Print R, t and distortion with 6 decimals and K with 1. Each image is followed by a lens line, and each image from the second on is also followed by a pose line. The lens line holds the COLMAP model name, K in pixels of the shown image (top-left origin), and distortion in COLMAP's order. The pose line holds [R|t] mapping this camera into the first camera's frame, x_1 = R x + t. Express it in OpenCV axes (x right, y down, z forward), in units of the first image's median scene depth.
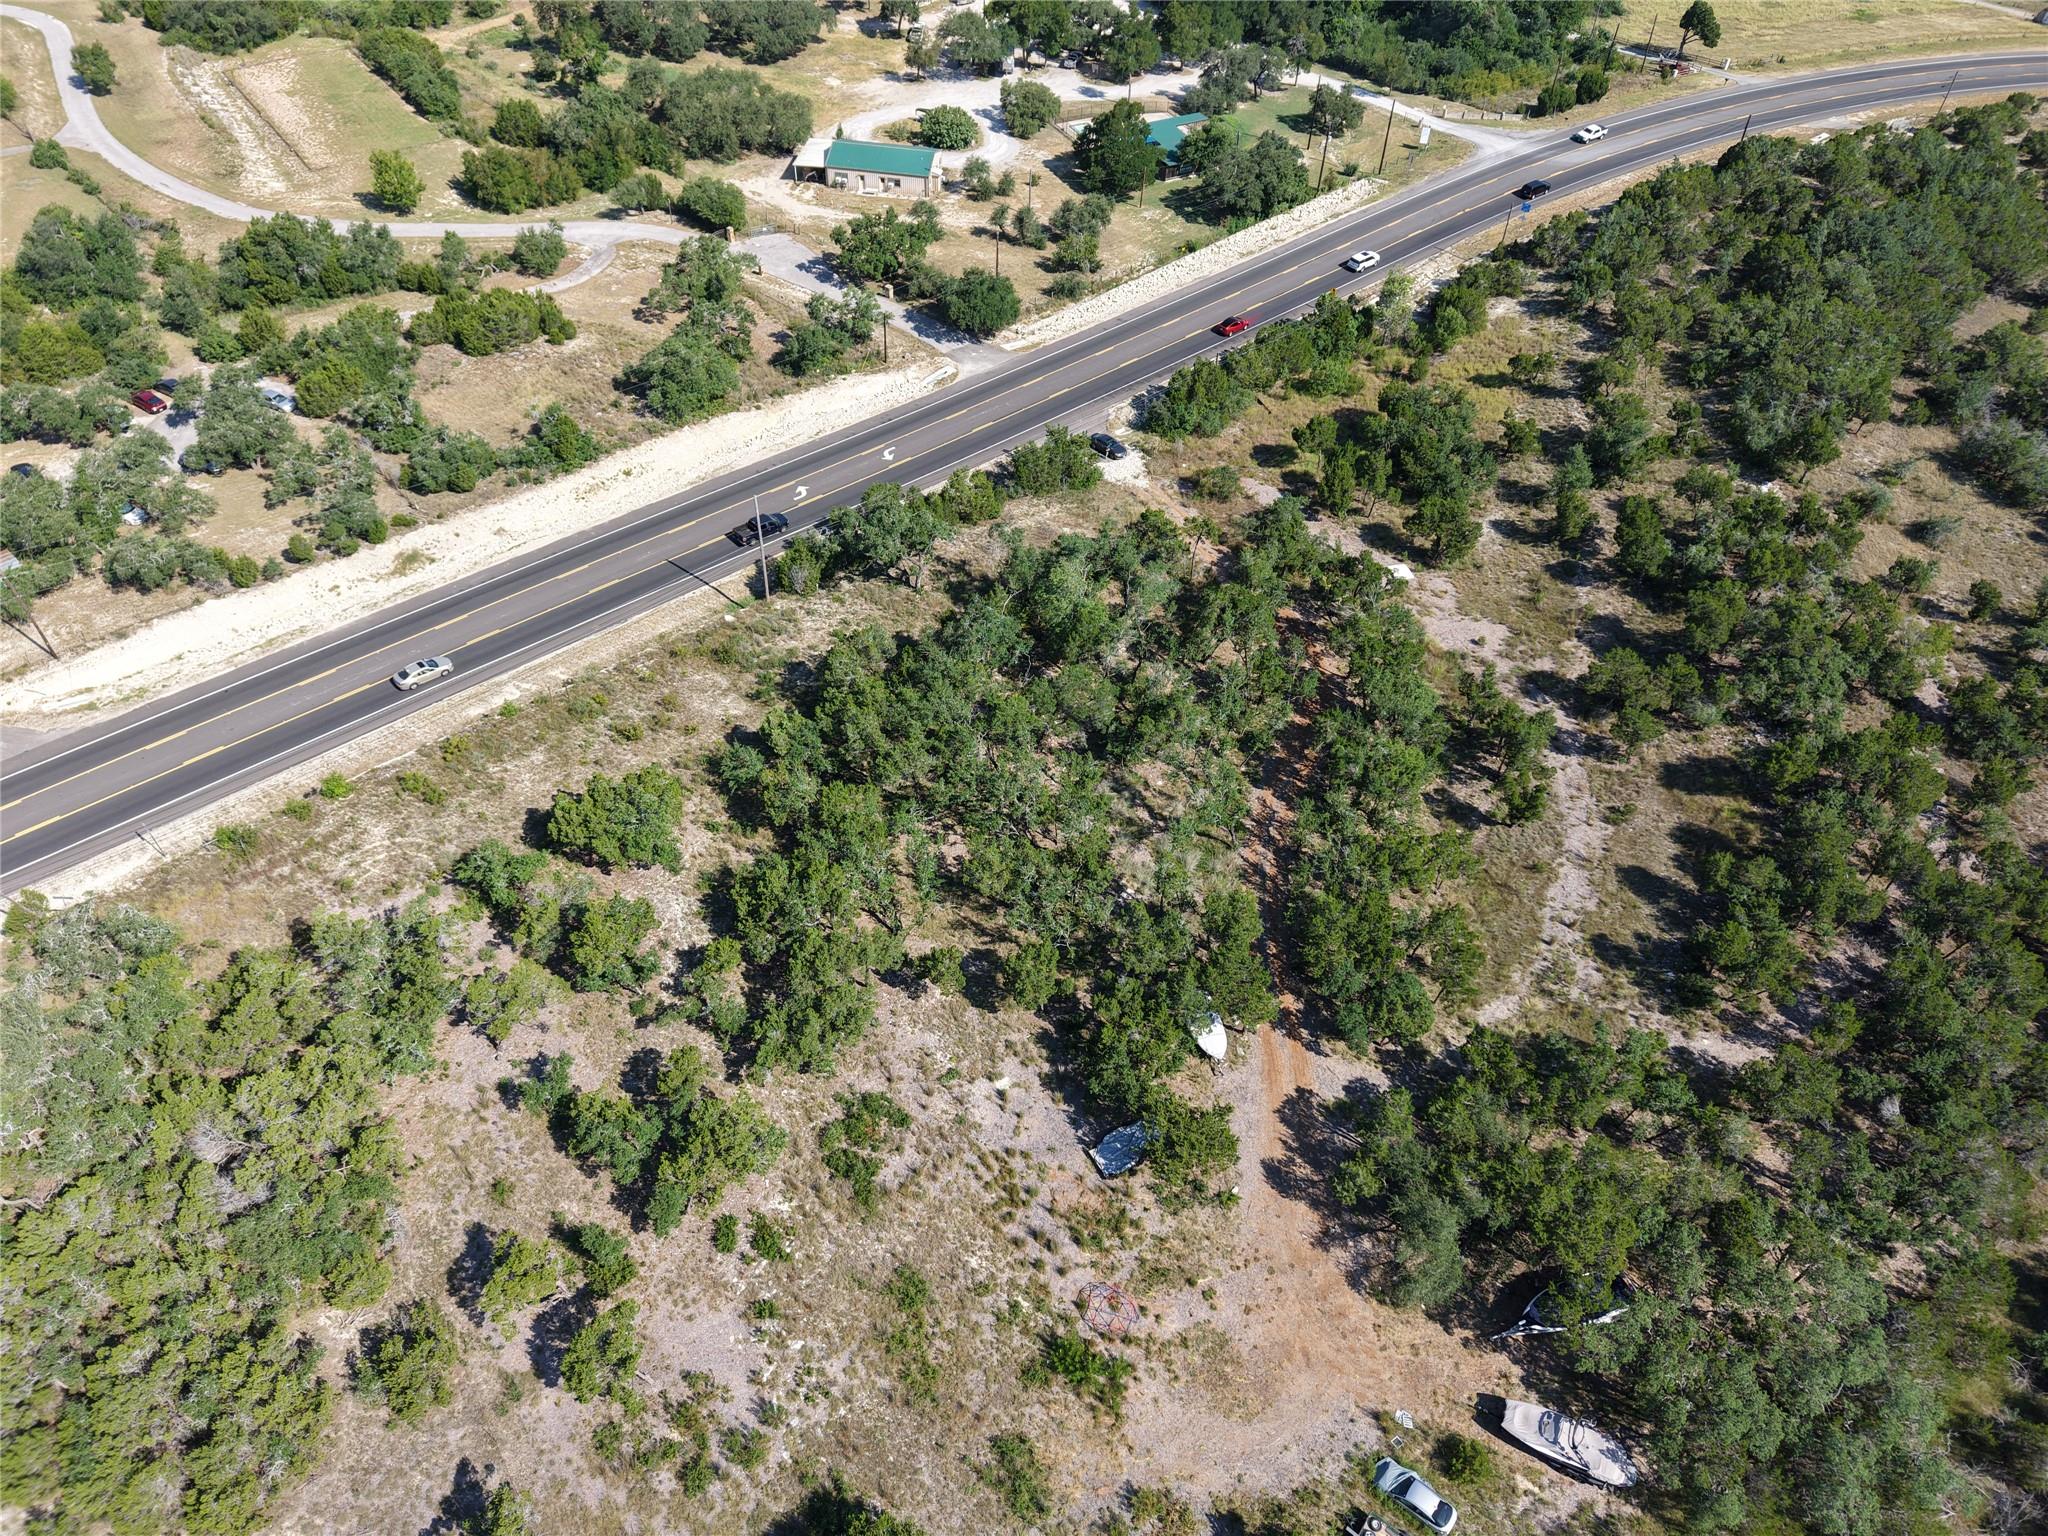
lens RADIAL K [[1373.1, 0, 1019.3], [0, 1373.1, 765.9], [0, 0, 1]] dist [0.015701, -0.013366]
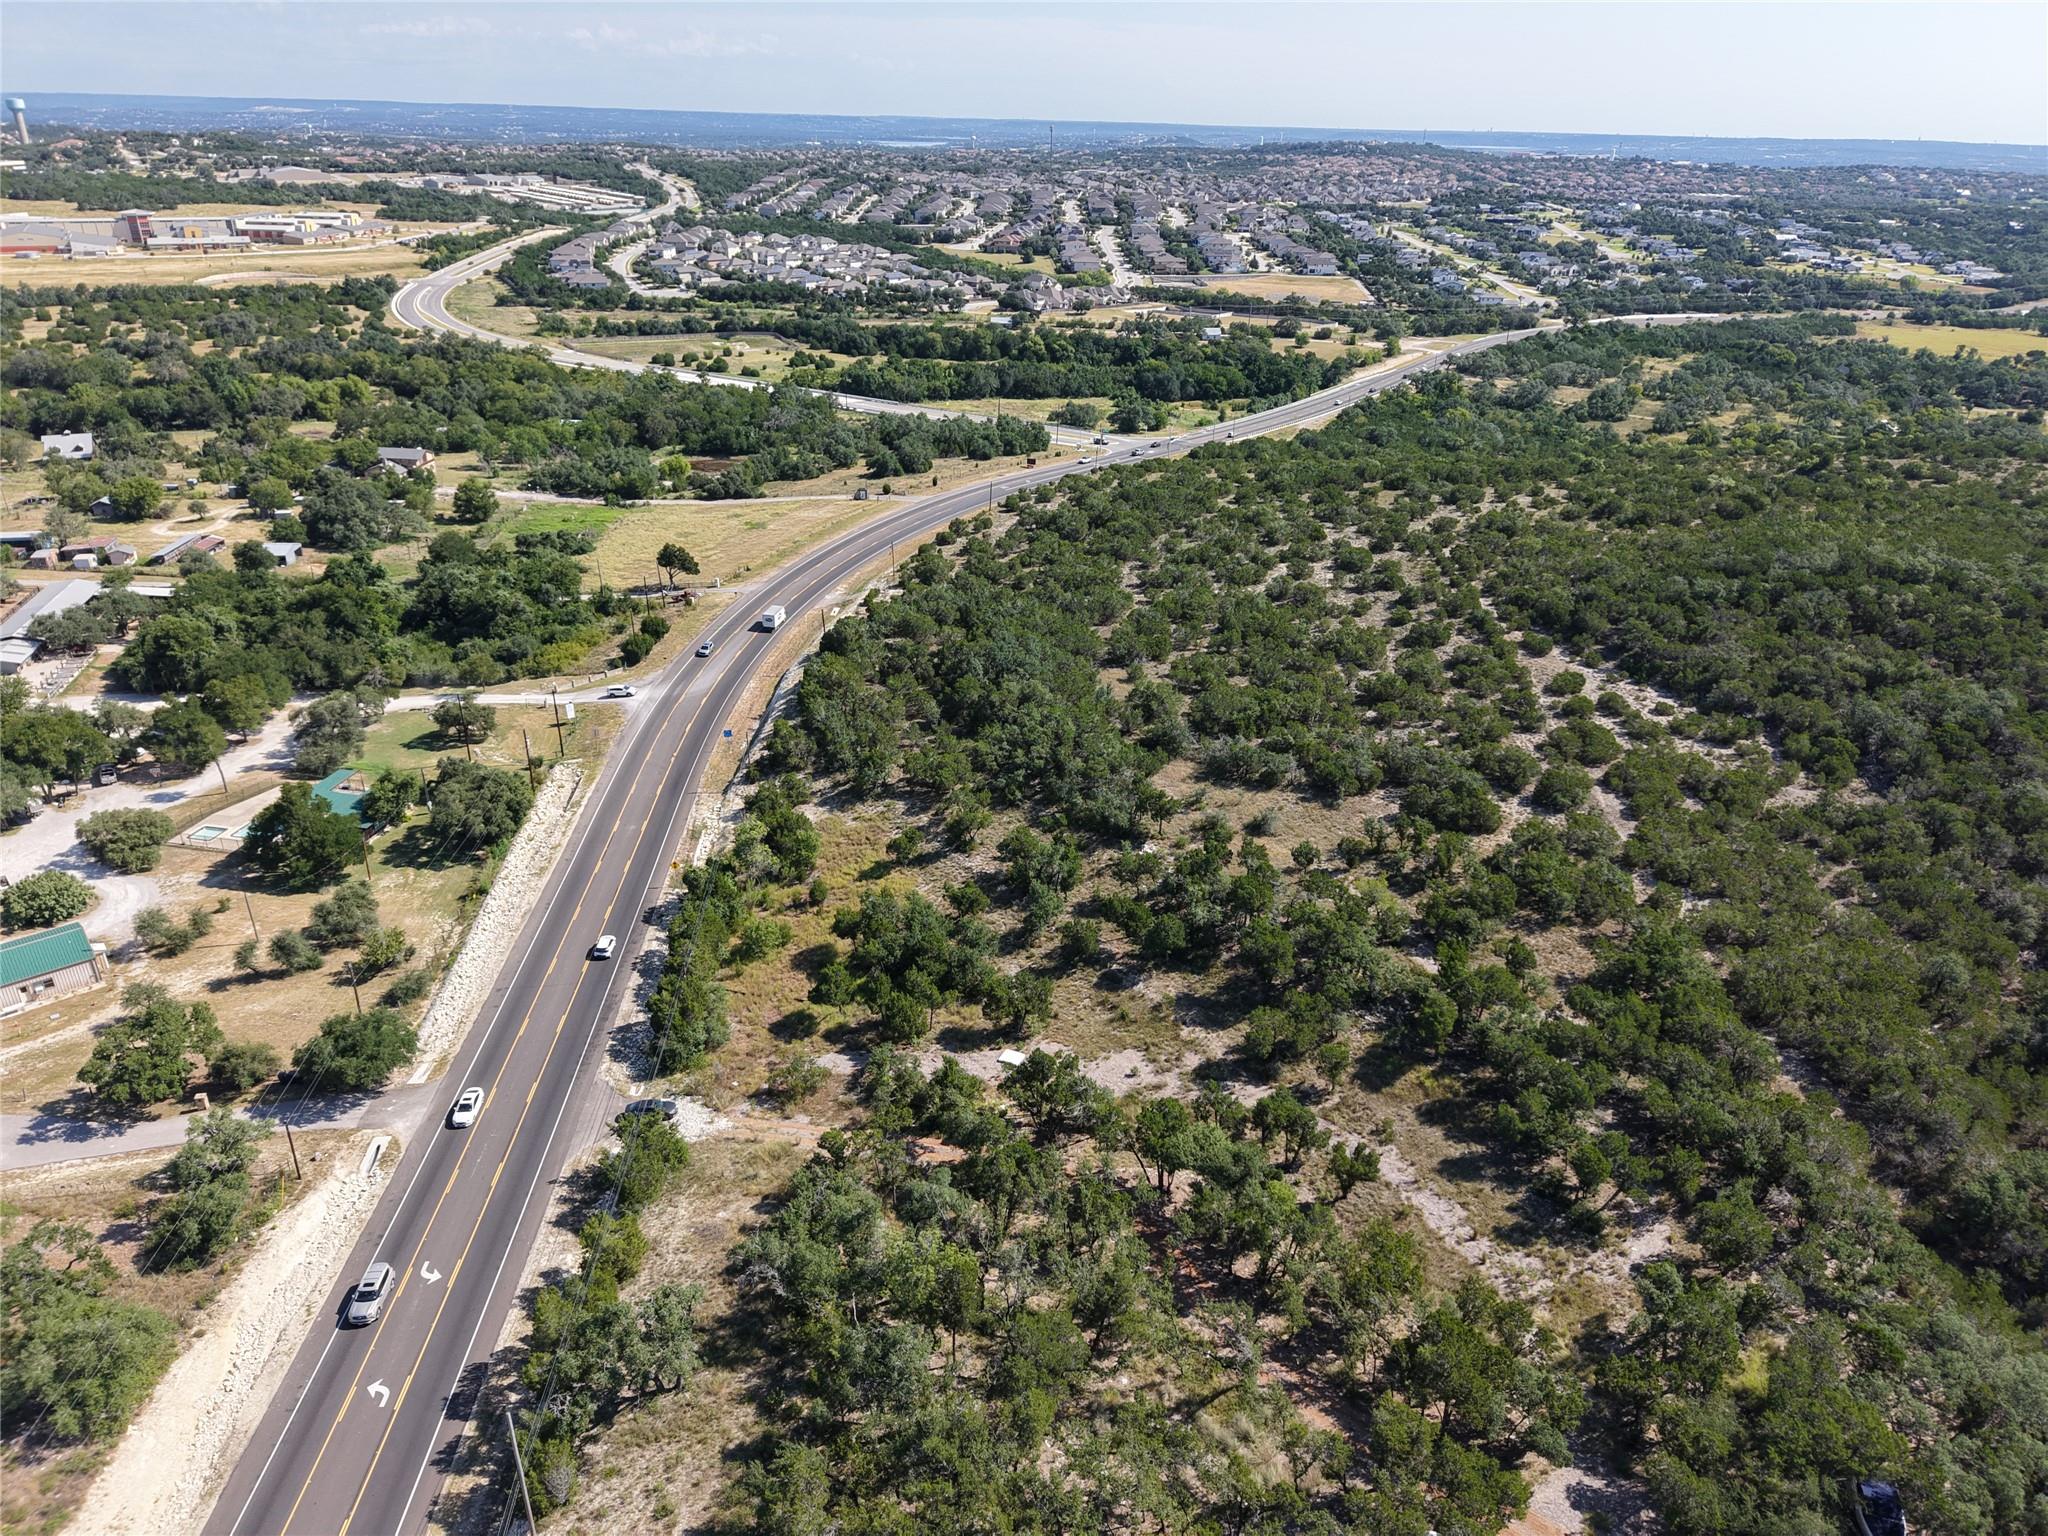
lens RADIAL K [[1373.1, 0, 1019.3], [0, 1373.1, 765.9], [0, 0, 1]] dist [0.015701, -0.013366]
pose [[0.631707, -0.346322, 0.693547, -0.302412], [0.563946, 0.819159, -0.104616, -0.186952], [-0.531894, 0.457209, 0.712775, 0.170603]]
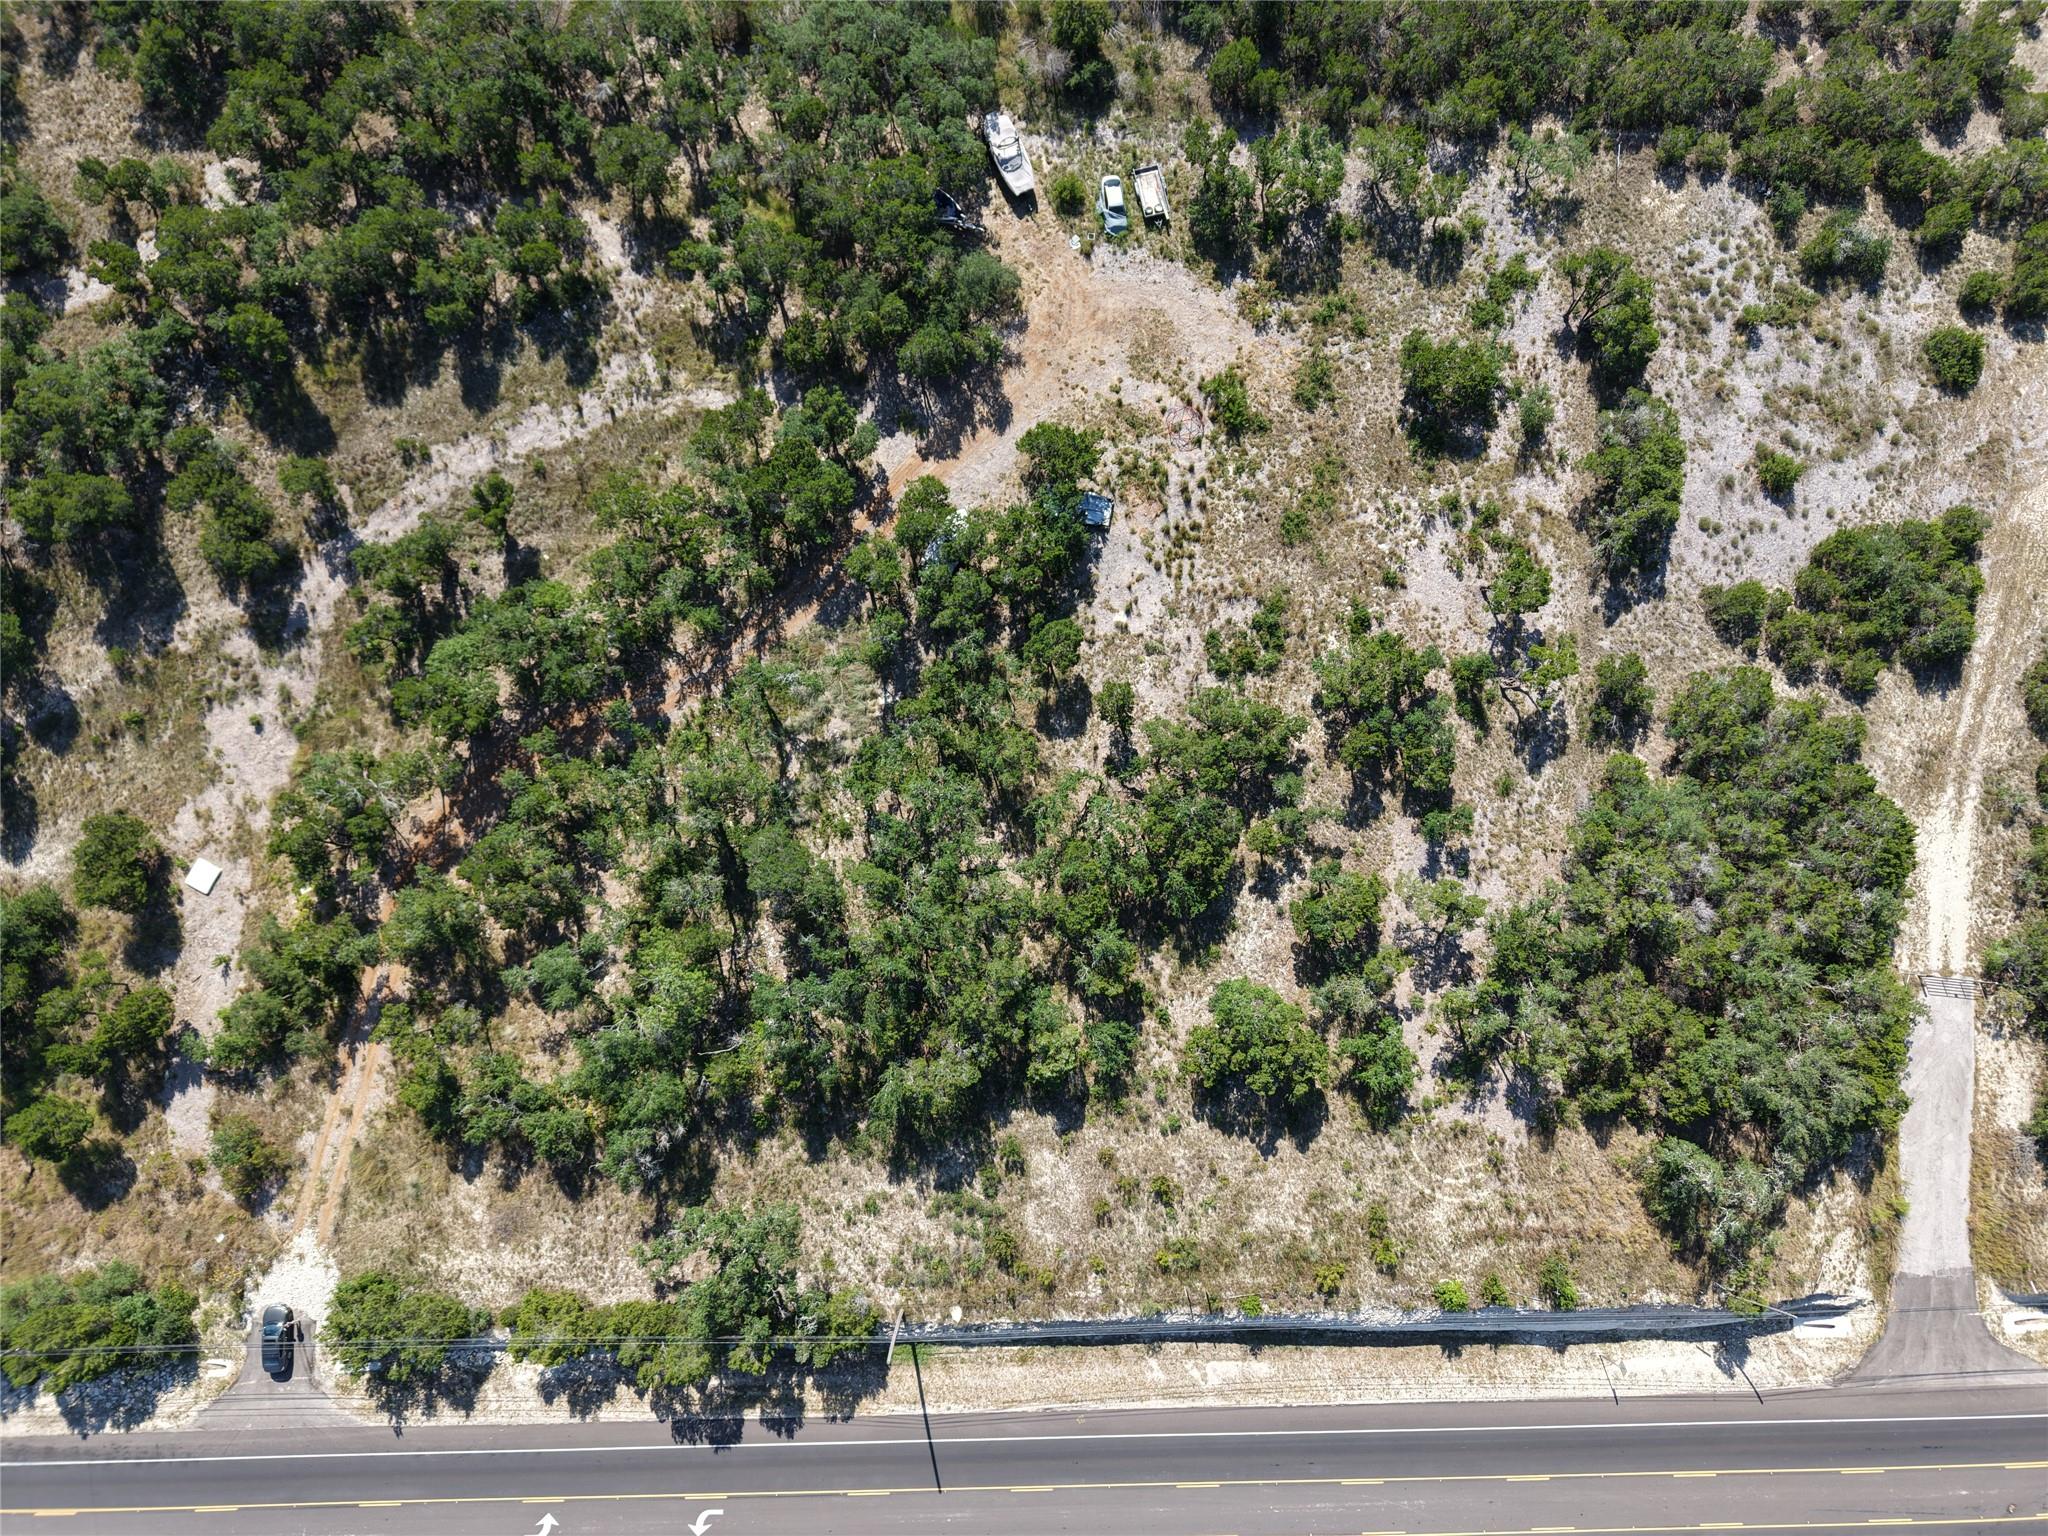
lens RADIAL K [[1373.1, 0, 1019.3], [0, 1373.1, 765.9], [0, 0, 1]] dist [0.015701, -0.013366]
pose [[-0.746053, -0.665477, 0.023331, -0.034884], [0.441749, -0.468411, 0.765146, -0.448909], [-0.498259, 0.581146, 0.643434, 0.218618]]
